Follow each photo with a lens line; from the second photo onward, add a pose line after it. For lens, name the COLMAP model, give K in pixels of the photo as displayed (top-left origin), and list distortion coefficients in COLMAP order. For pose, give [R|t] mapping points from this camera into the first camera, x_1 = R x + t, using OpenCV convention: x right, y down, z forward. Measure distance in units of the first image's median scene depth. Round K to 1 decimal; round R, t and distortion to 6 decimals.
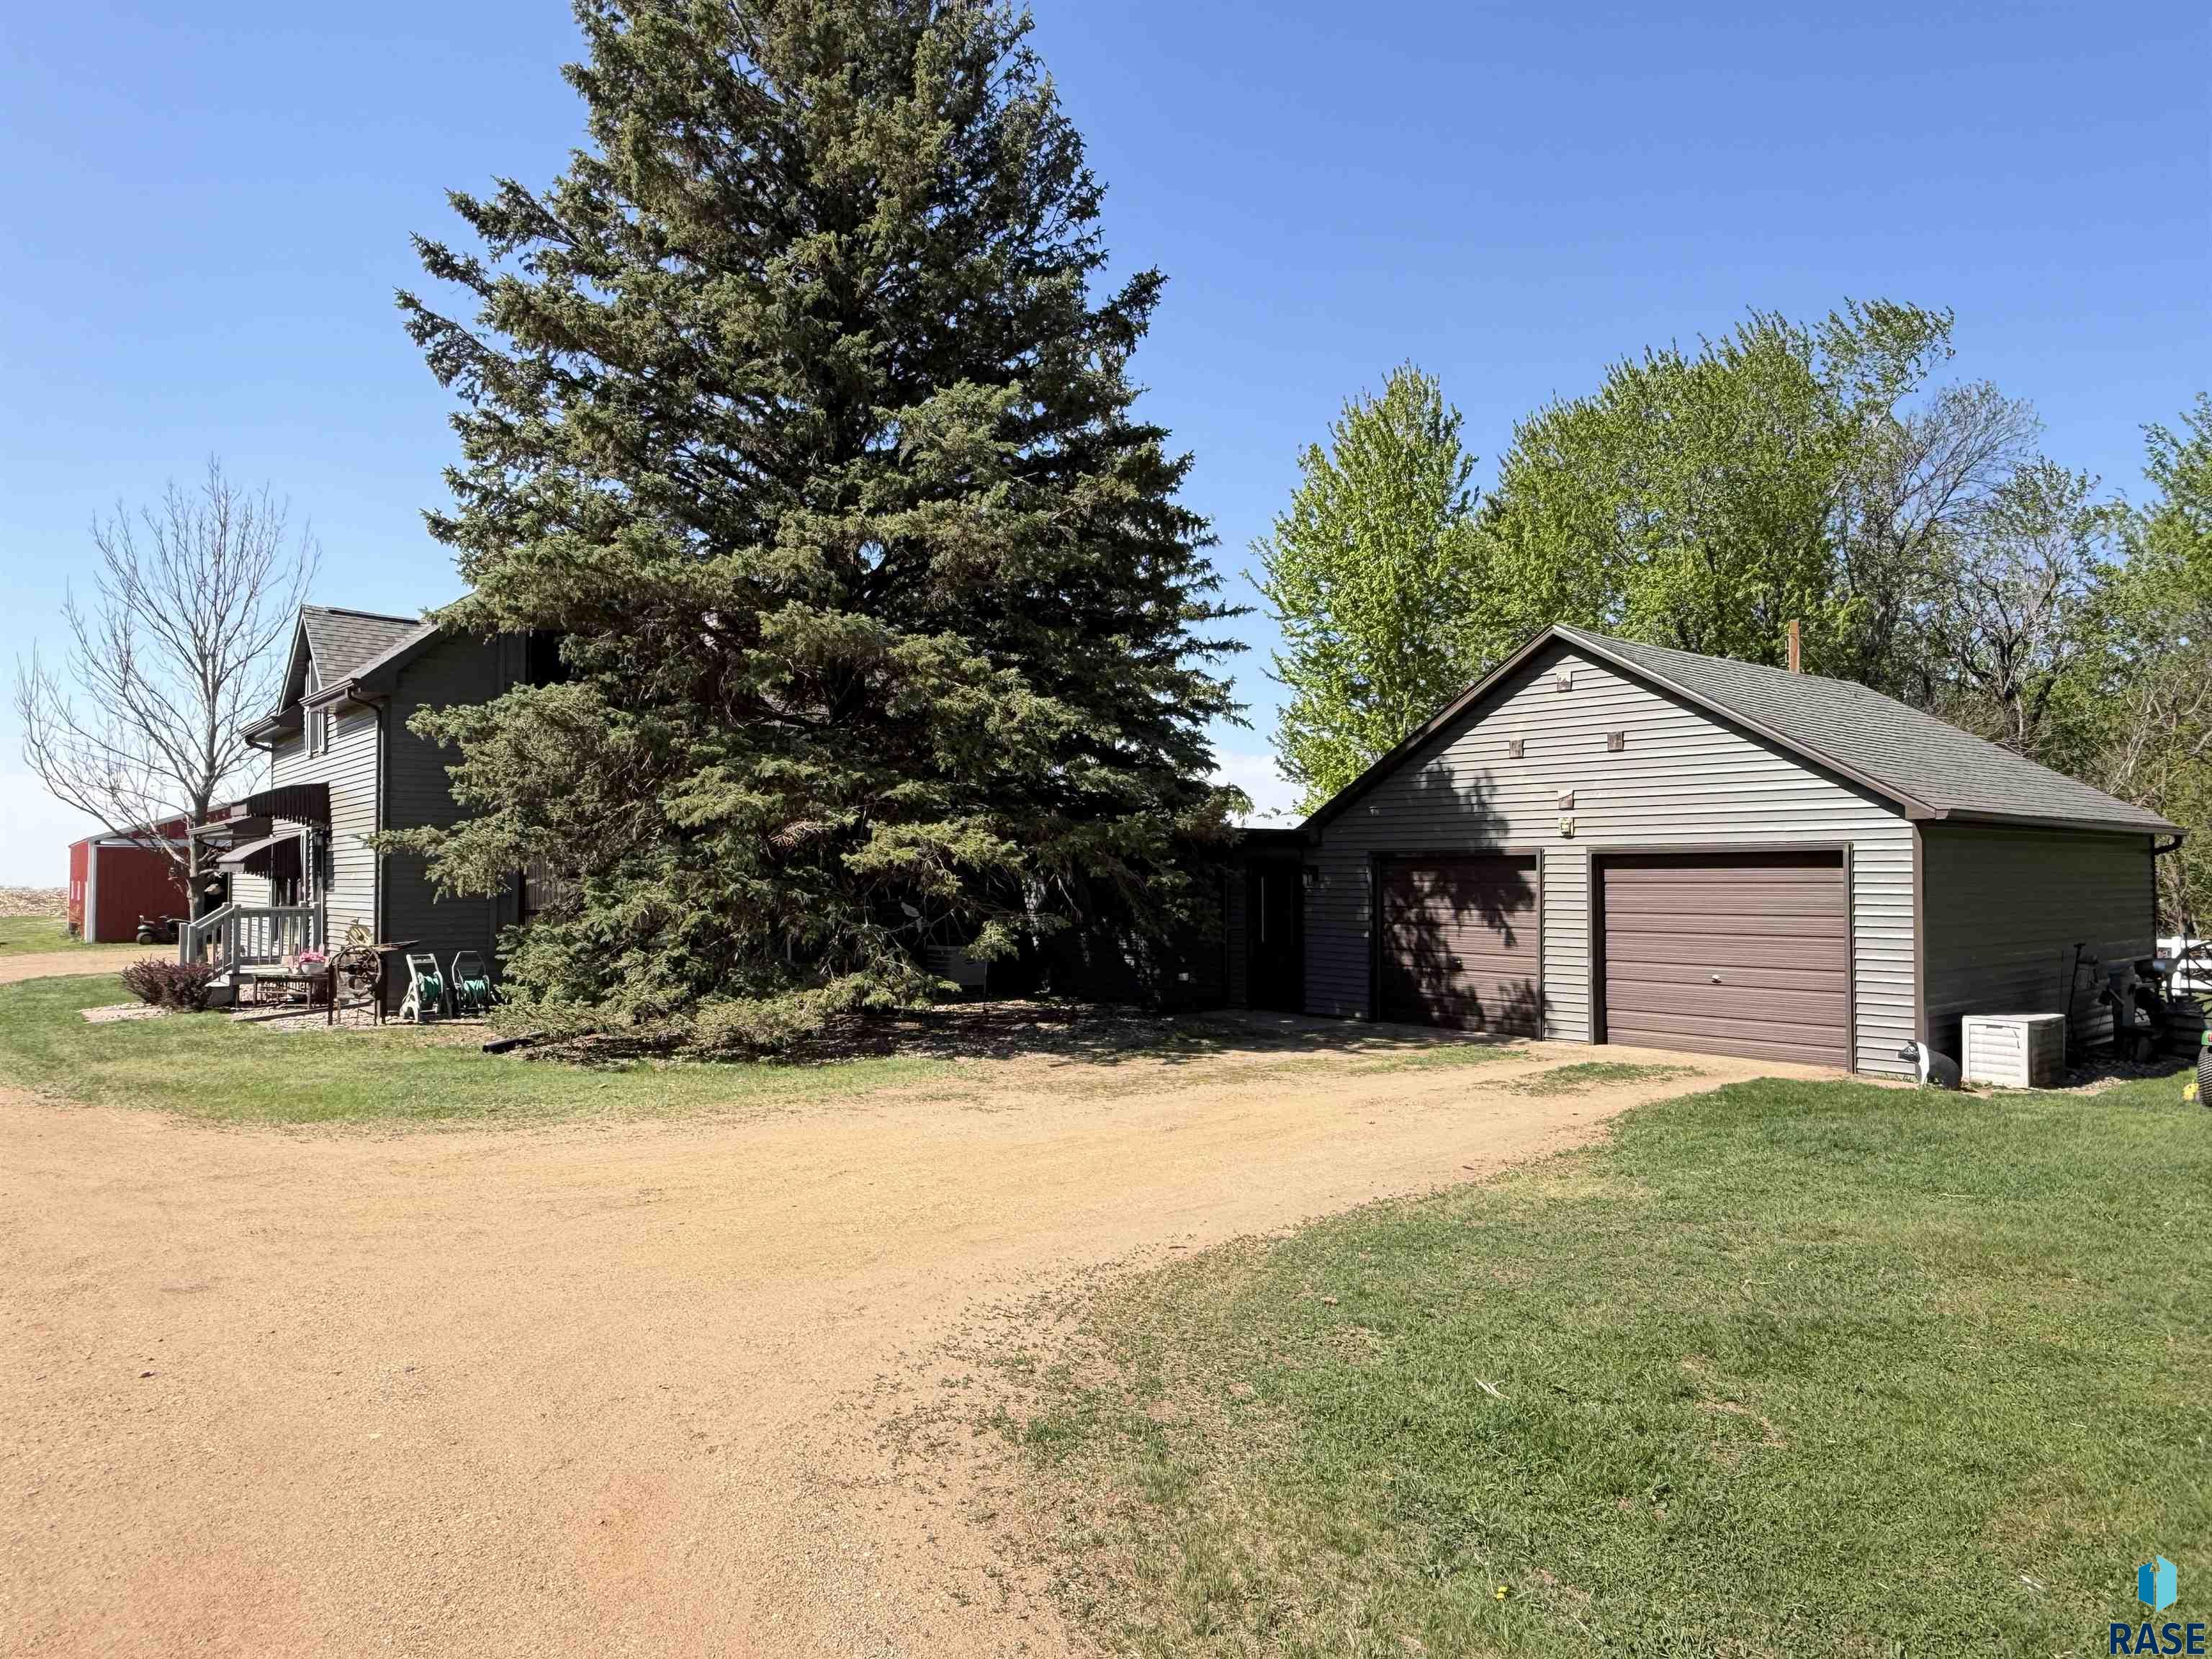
lens RADIAL K [[1417.5, 0, 1106.0], [0, 1417.5, 829.5], [0, 0, 1]] dist [-0.001787, -0.000928]
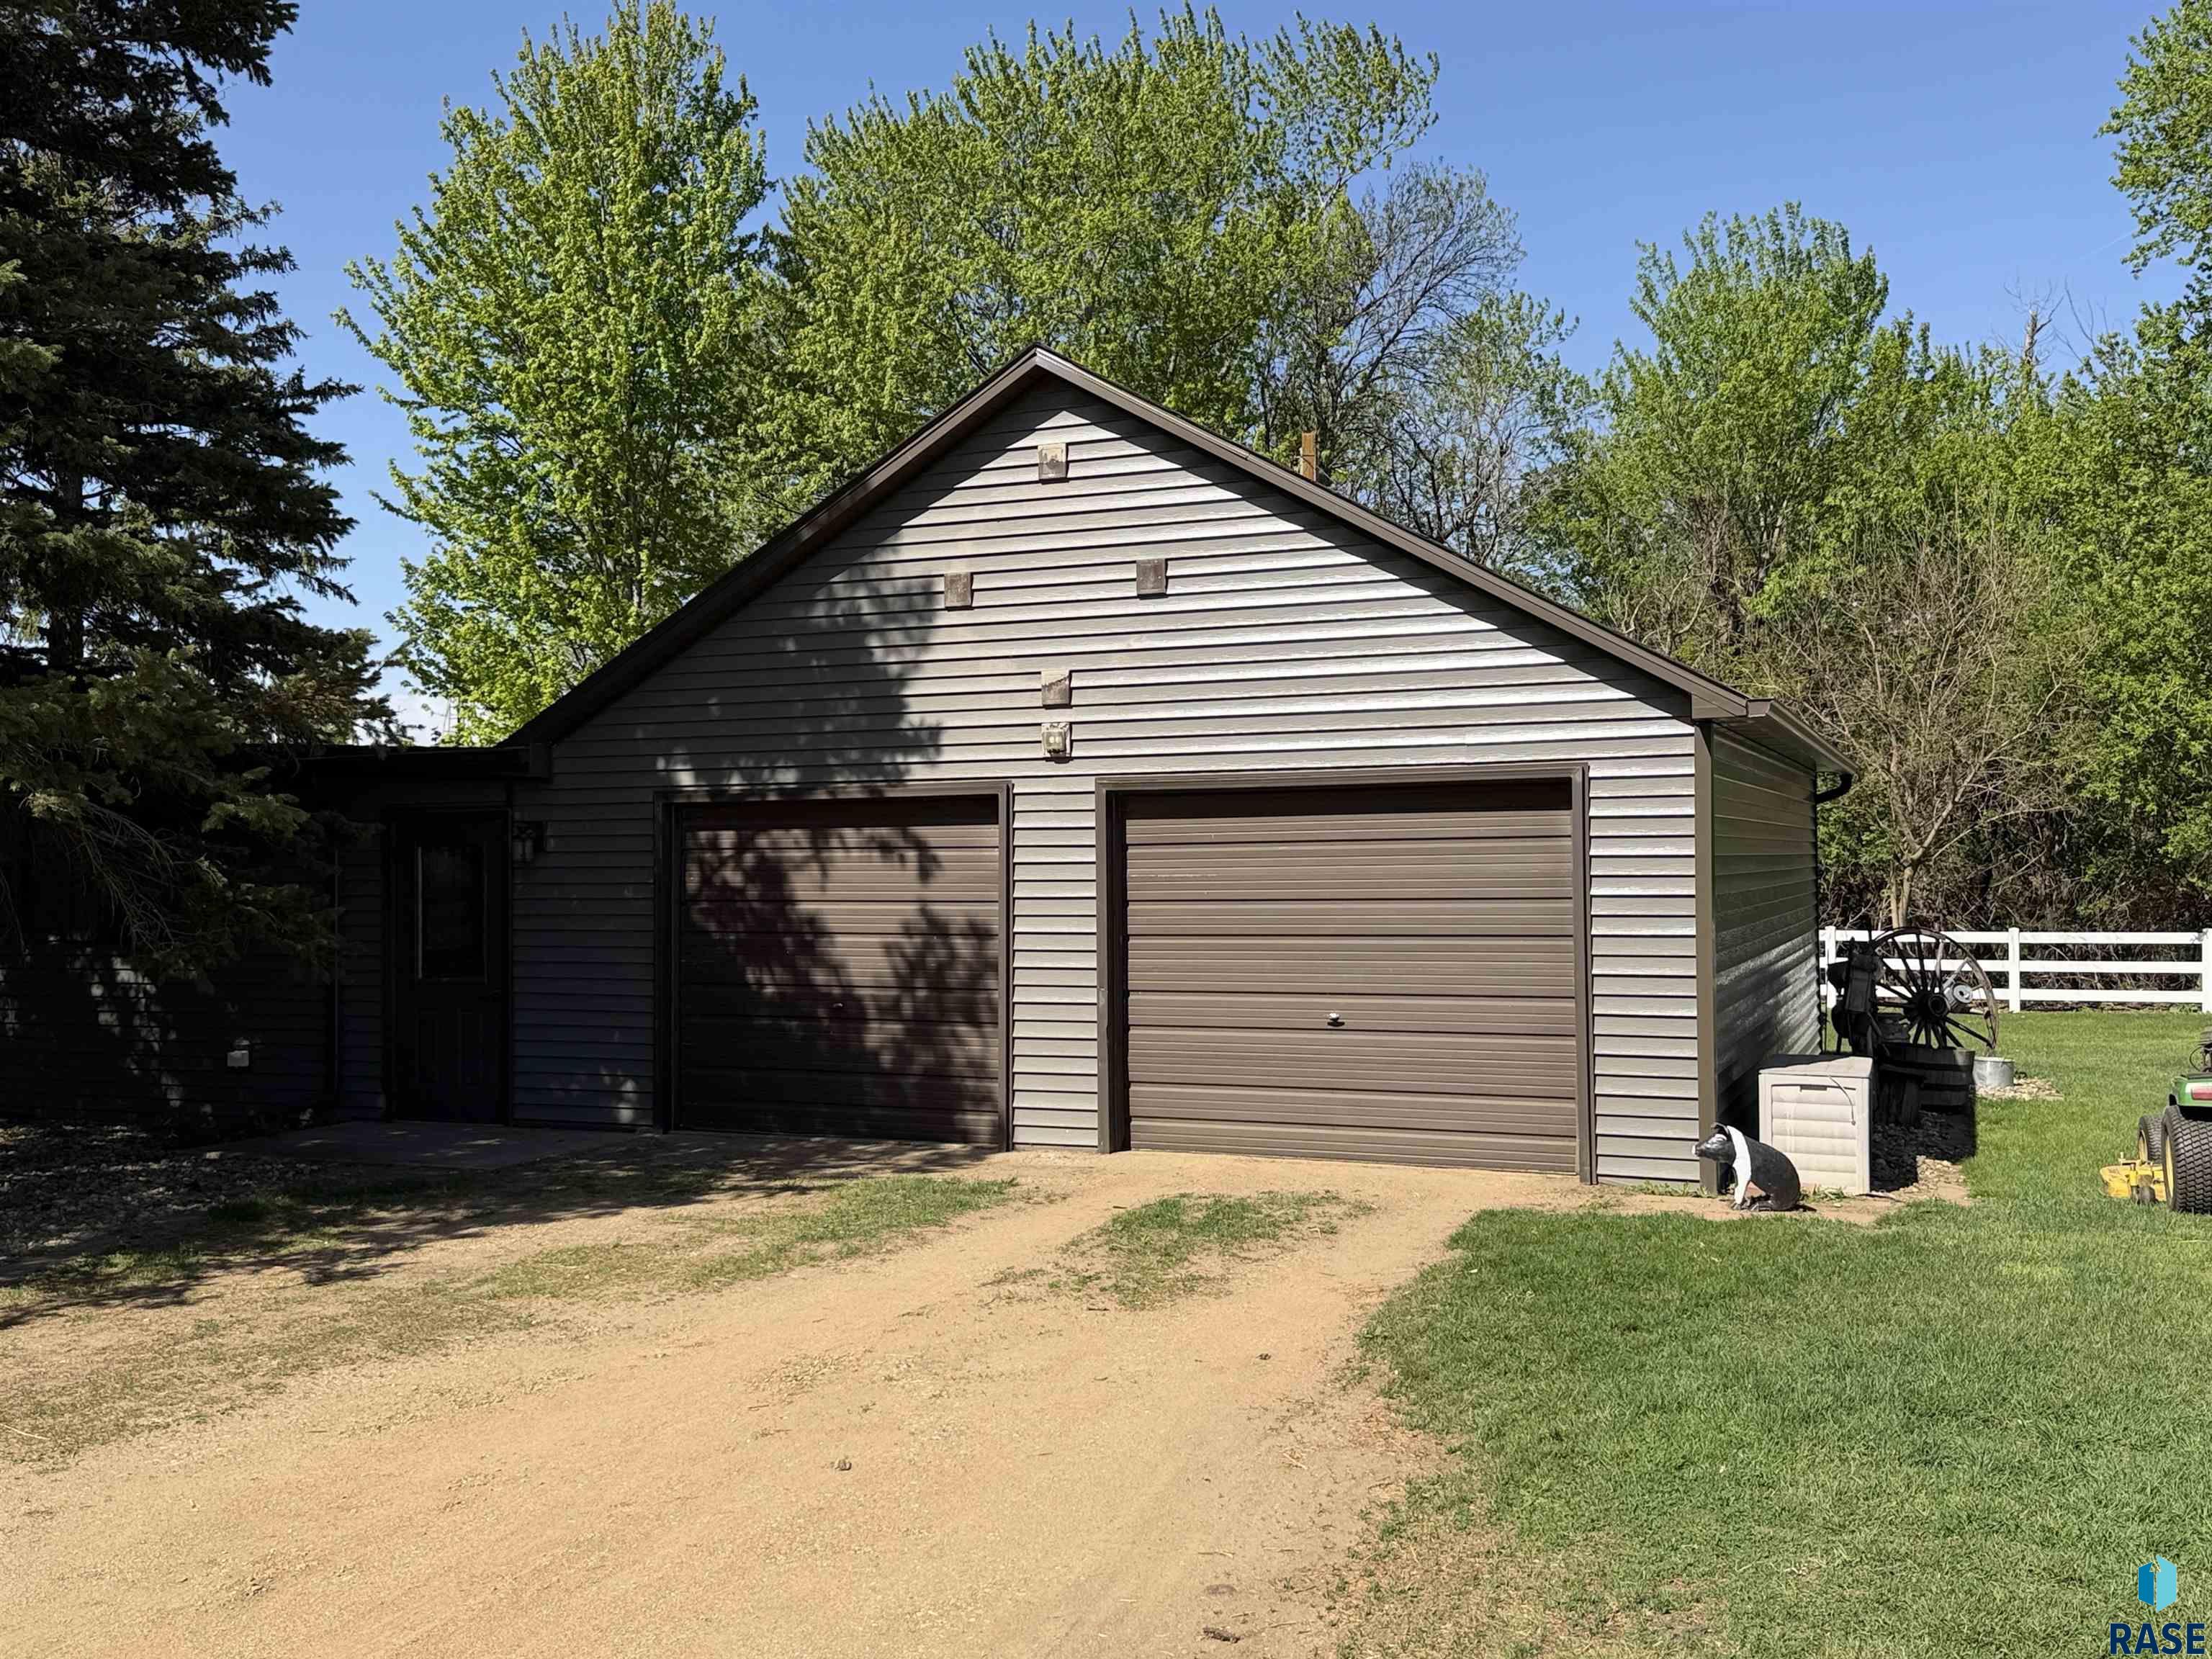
lens RADIAL K [[1969.3, 0, 1106.0], [0, 1969.3, 829.5], [0, 0, 1]] dist [0.173619, -0.478262]
pose [[0.886684, 0.003080, 0.462365, 0.003305], [-0.006364, 0.999964, 0.005543, 0.027071], [-0.462332, -0.007858, 0.886672, 0.342319]]
